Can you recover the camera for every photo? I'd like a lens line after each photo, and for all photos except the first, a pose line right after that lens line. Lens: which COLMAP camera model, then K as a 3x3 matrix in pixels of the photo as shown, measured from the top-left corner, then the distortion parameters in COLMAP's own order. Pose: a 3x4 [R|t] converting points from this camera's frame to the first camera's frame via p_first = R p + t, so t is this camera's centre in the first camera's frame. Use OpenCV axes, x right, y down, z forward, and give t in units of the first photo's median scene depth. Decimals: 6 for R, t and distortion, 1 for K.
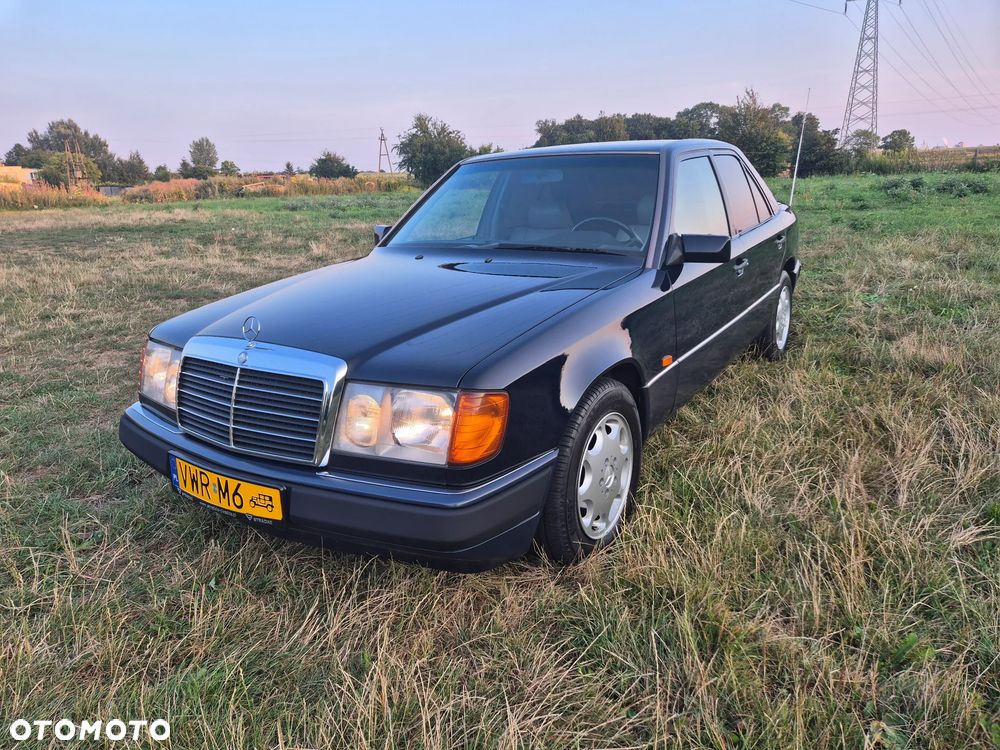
lens RADIAL K [[665.9, 0, 485.5], [0, 665.9, 357.1], [0, 0, 1]] dist [0.067865, -0.059951]
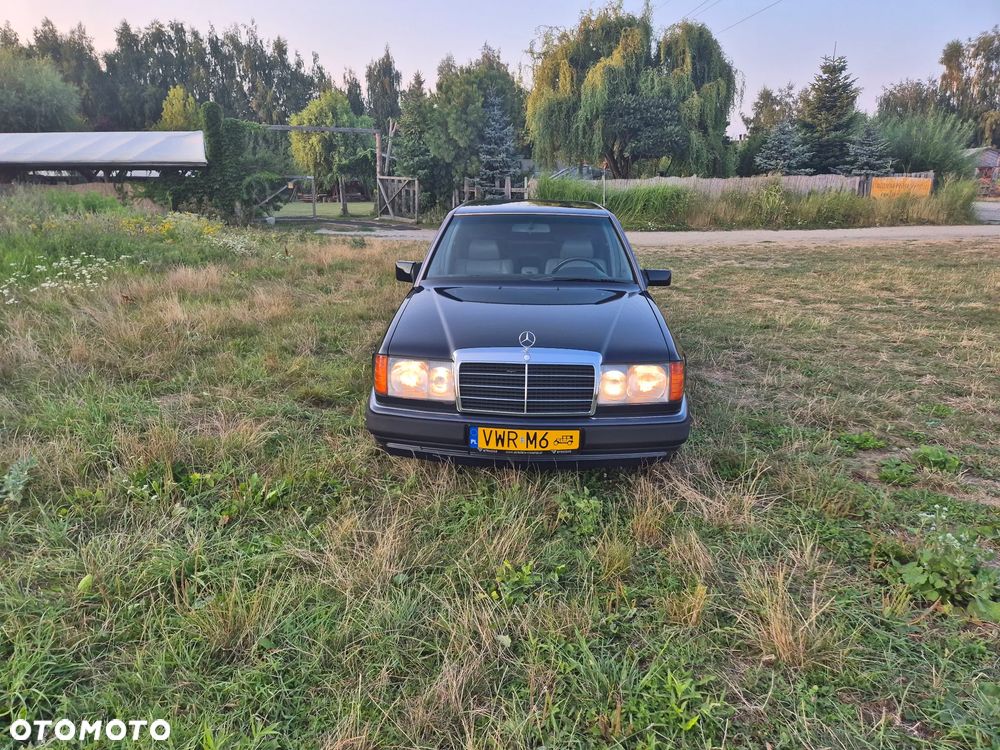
lens RADIAL K [[665.9, 0, 487.8], [0, 665.9, 376.9], [0, 0, 1]] dist [0.067865, -0.059951]
pose [[0.864225, -0.095866, 0.493888, -1.259095], [0.088081, 0.995347, 0.039073, -0.024791], [-0.495336, 0.009735, 0.868647, -0.349953]]
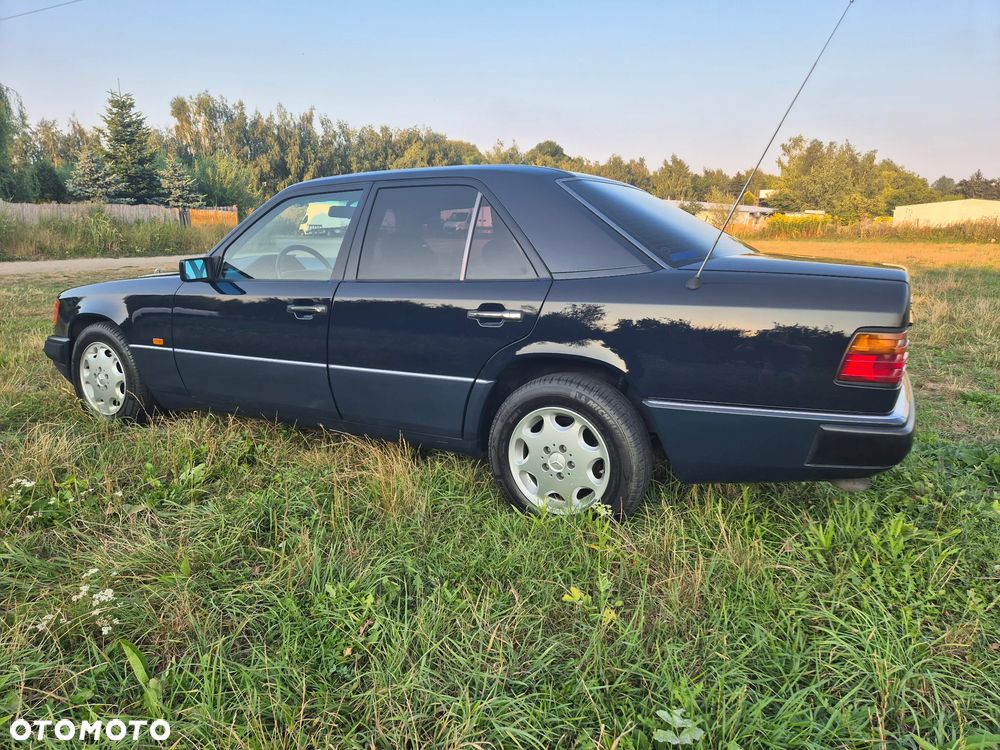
lens RADIAL K [[665.9, 0, 503.4], [0, 665.9, 368.8], [0, 0, 1]] dist [0.067865, -0.059951]
pose [[0.032250, -0.160993, 0.986429, -2.363648], [0.236776, 0.960078, 0.148951, -0.002507], [-0.971029, 0.228759, 0.069081, 0.534281]]
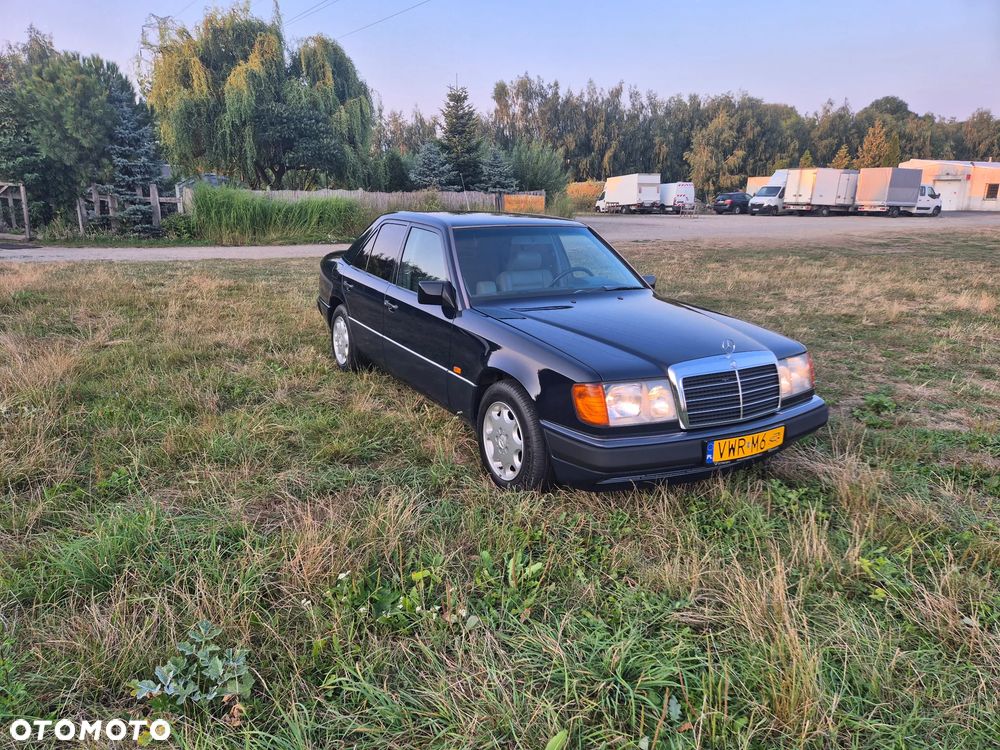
lens RADIAL K [[665.9, 0, 495.9], [0, 665.9, 379.1], [0, 0, 1]] dist [0.067865, -0.059951]
pose [[0.445307, -0.185831, 0.875881, -2.085925], [0.196261, 0.974695, 0.107015, -0.256025], [-0.873603, 0.124246, 0.470510, 0.756001]]
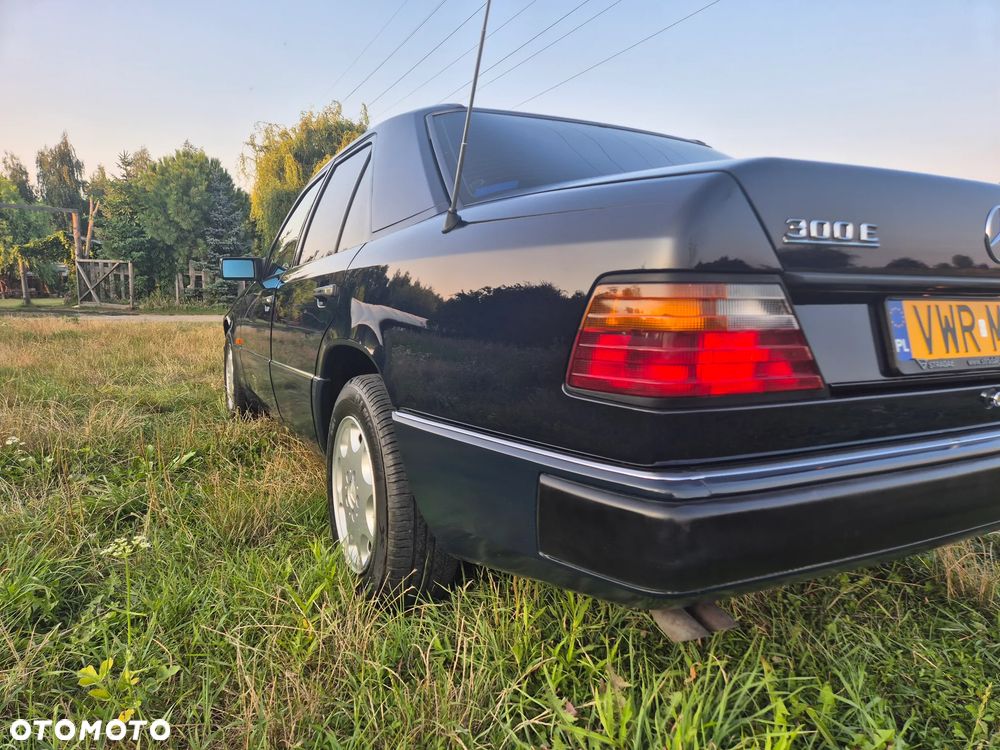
lens RADIAL K [[665.9, 0, 508.5], [0, 665.9, 378.2], [0, 0, 1]] dist [0.067865, -0.059951]
pose [[0.569569, -0.066614, 0.819240, -1.748363], [0.181700, 0.982256, -0.046456, 0.308884], [-0.801609, 0.175315, 0.571566, -0.161871]]
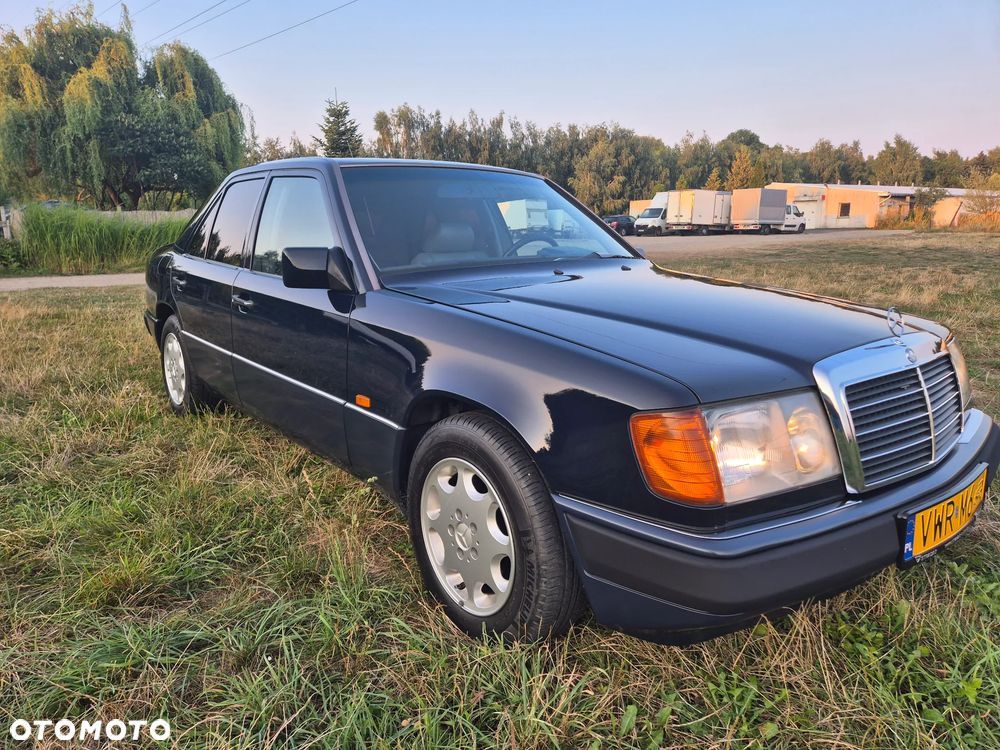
lens RADIAL K [[665.9, 0, 497.4], [0, 665.9, 376.0], [0, 0, 1]] dist [0.067865, -0.059951]
pose [[0.293255, -0.164750, 0.941732, -1.336714], [0.238509, 0.966501, 0.094811, -0.182118], [-0.925805, 0.196808, 0.322726, 1.232054]]
